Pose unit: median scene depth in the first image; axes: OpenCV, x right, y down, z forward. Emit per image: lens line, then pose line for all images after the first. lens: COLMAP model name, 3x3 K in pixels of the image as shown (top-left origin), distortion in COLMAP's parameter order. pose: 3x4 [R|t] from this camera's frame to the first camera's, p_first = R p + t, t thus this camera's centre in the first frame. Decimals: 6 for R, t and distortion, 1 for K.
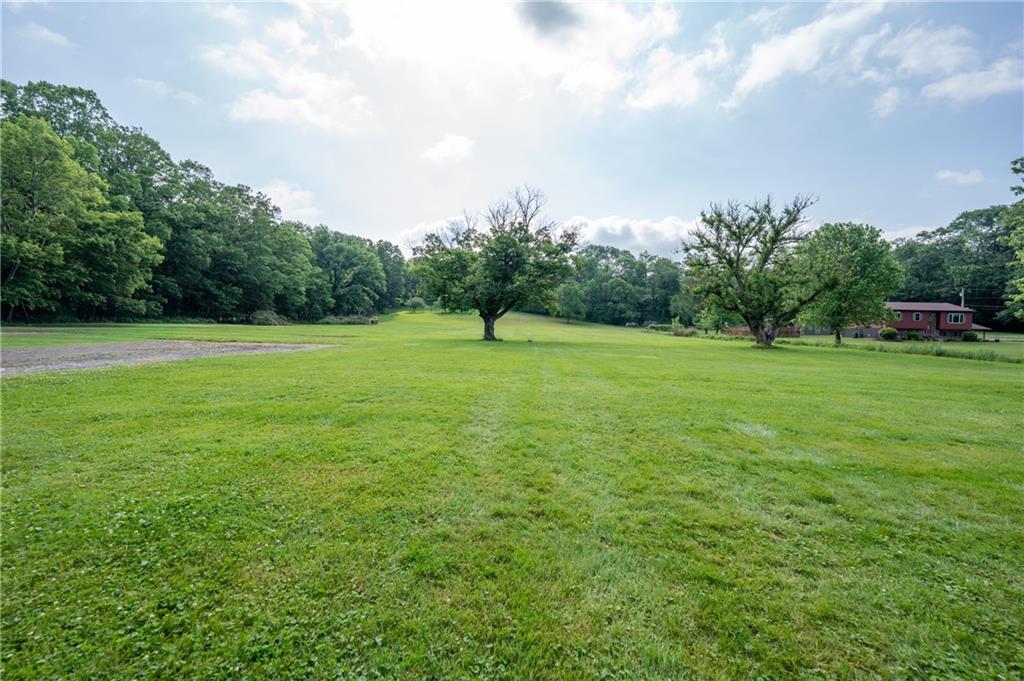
lens RADIAL K [[416.1, 0, 511.1], [0, 416.1, 338.9], [0, 0, 1]] dist [-0.000657, -0.000053]
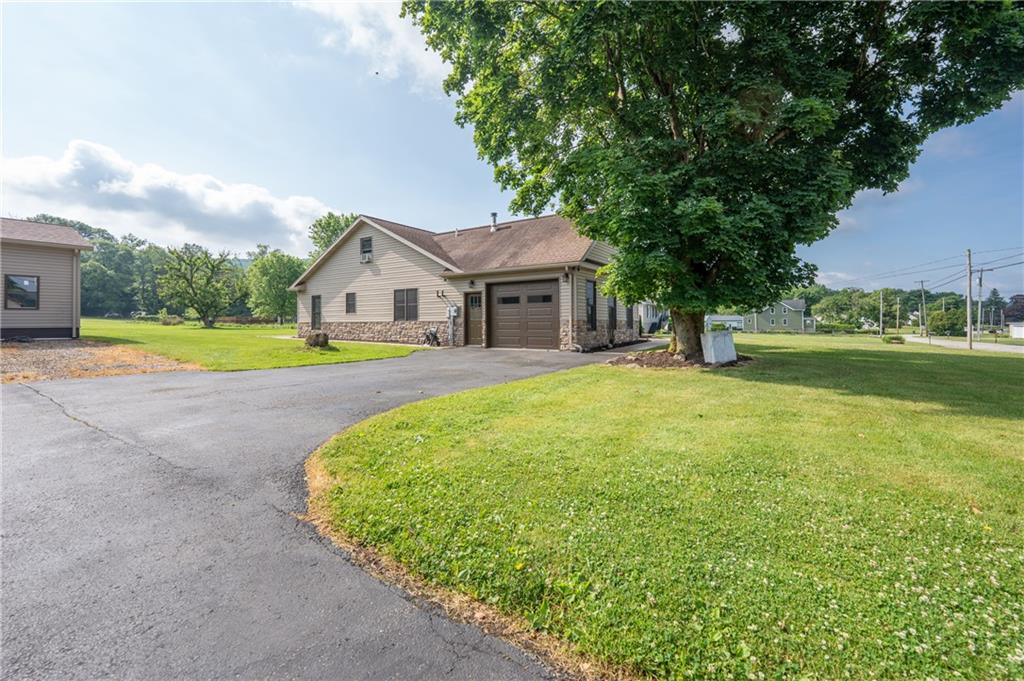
lens RADIAL K [[416.1, 0, 514.6], [0, 416.1, 343.2], [0, 0, 1]] dist [-0.000657, -0.000053]
pose [[0.502816, -0.035566, 0.863662, -0.110857], [0.012794, 0.999350, 0.033705, 0.016799], [-0.864299, -0.005898, 0.502944, -0.414837]]
